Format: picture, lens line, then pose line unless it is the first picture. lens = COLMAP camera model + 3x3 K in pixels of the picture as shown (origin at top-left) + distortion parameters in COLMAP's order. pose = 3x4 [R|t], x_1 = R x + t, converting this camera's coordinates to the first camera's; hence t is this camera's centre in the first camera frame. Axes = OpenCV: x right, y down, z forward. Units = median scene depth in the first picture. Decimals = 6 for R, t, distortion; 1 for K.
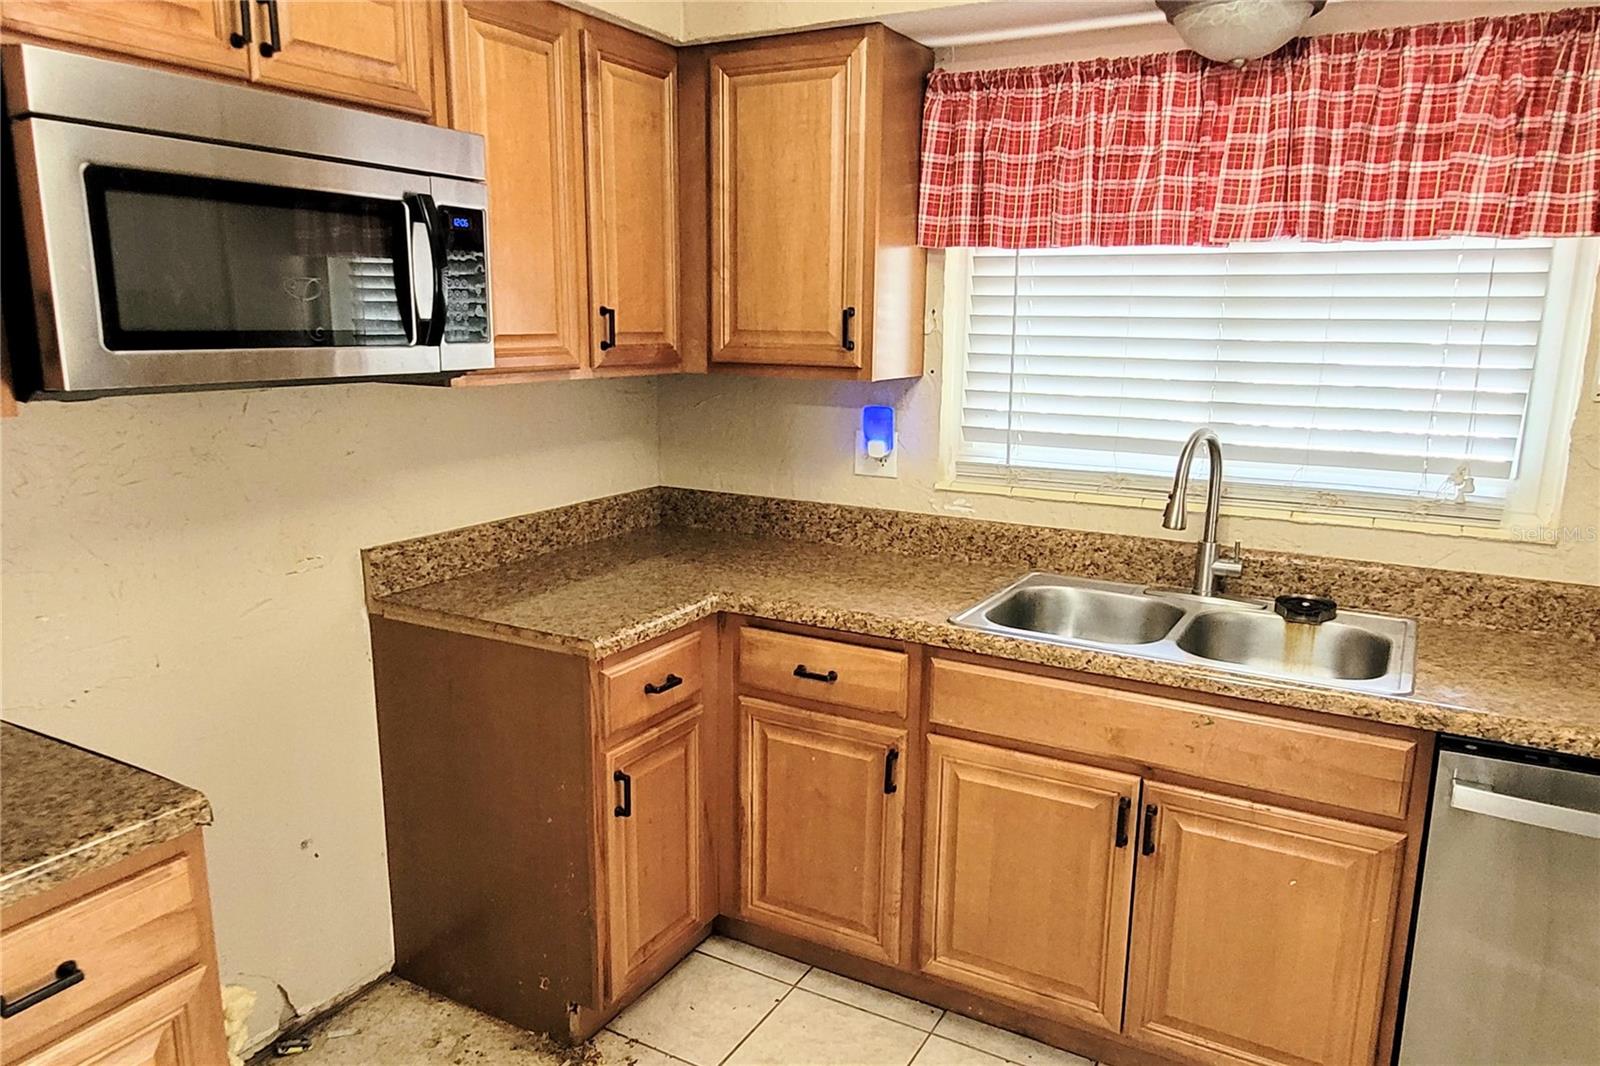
lens RADIAL K [[1097.3, 0, 801.0], [0, 1097.3, 553.2], [0, 0, 1]] dist [0.003708, -0.000332]
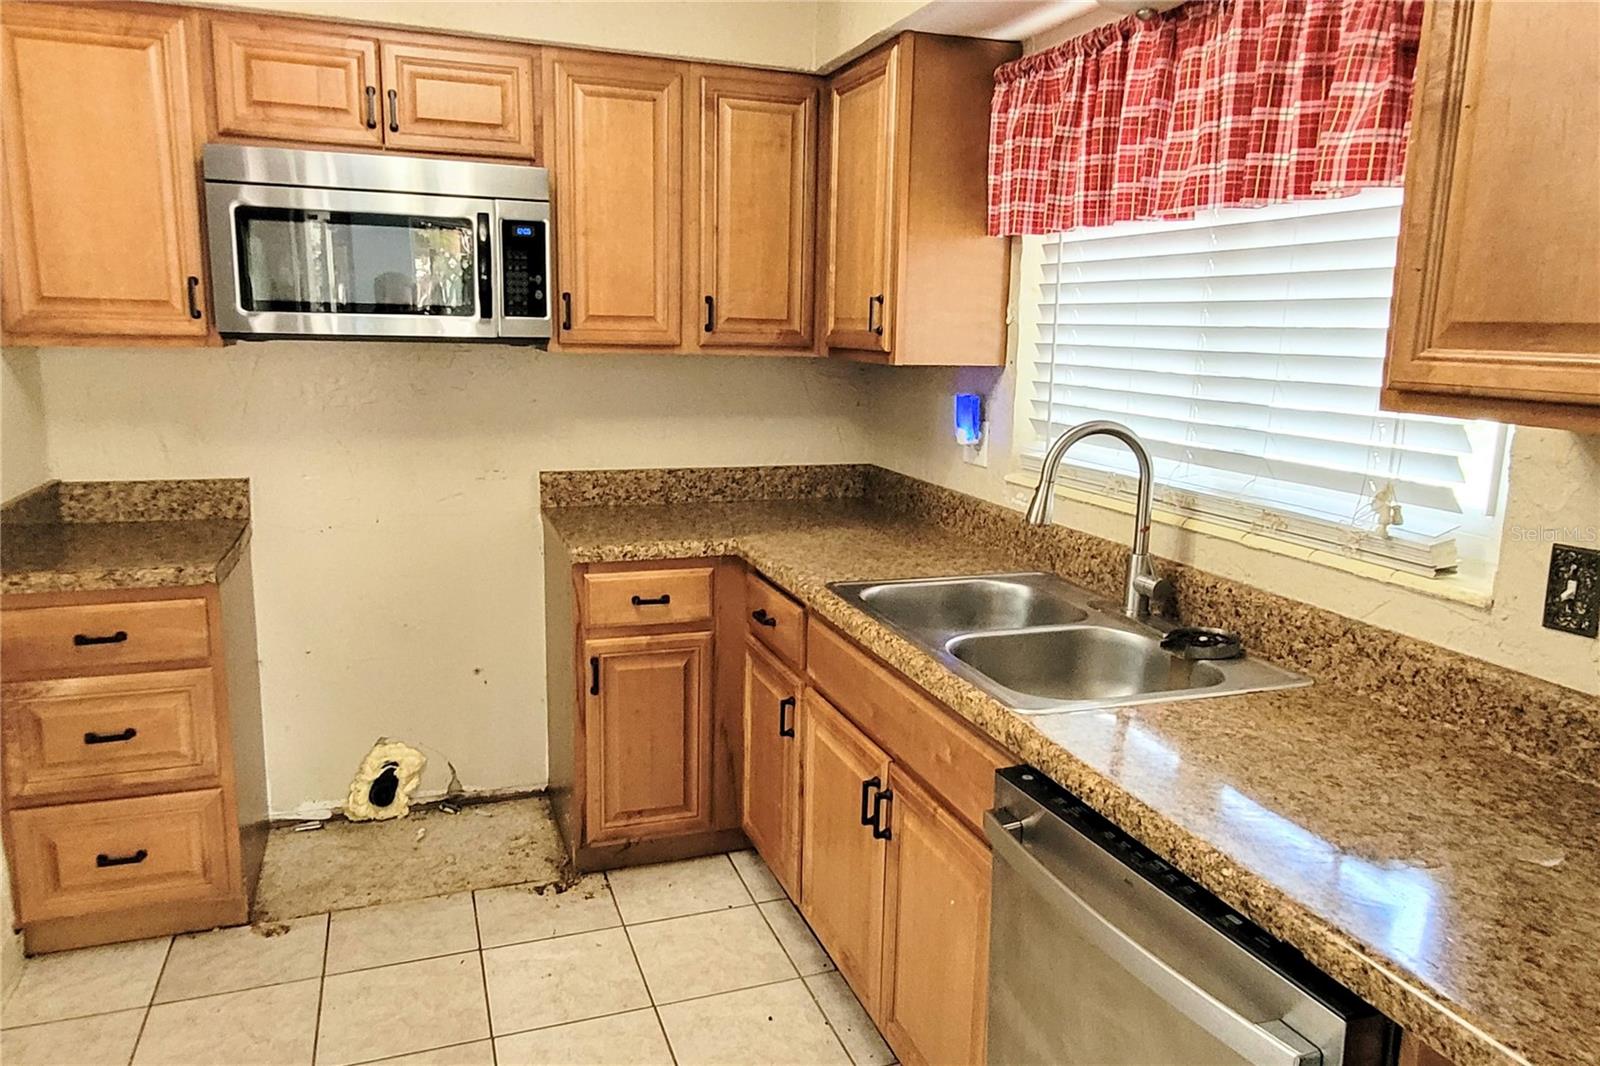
lens RADIAL K [[1098.8, 0, 802.5], [0, 1098.8, 528.7], [0, 0, 1]] dist [-0.000257, 0.005032]
pose [[0.756331, 0.125332, -0.642071, 0.735229], [-0.153749, 0.988040, 0.011756, 0.000824], [0.635865, 0.089826, 0.766555, 0.154836]]
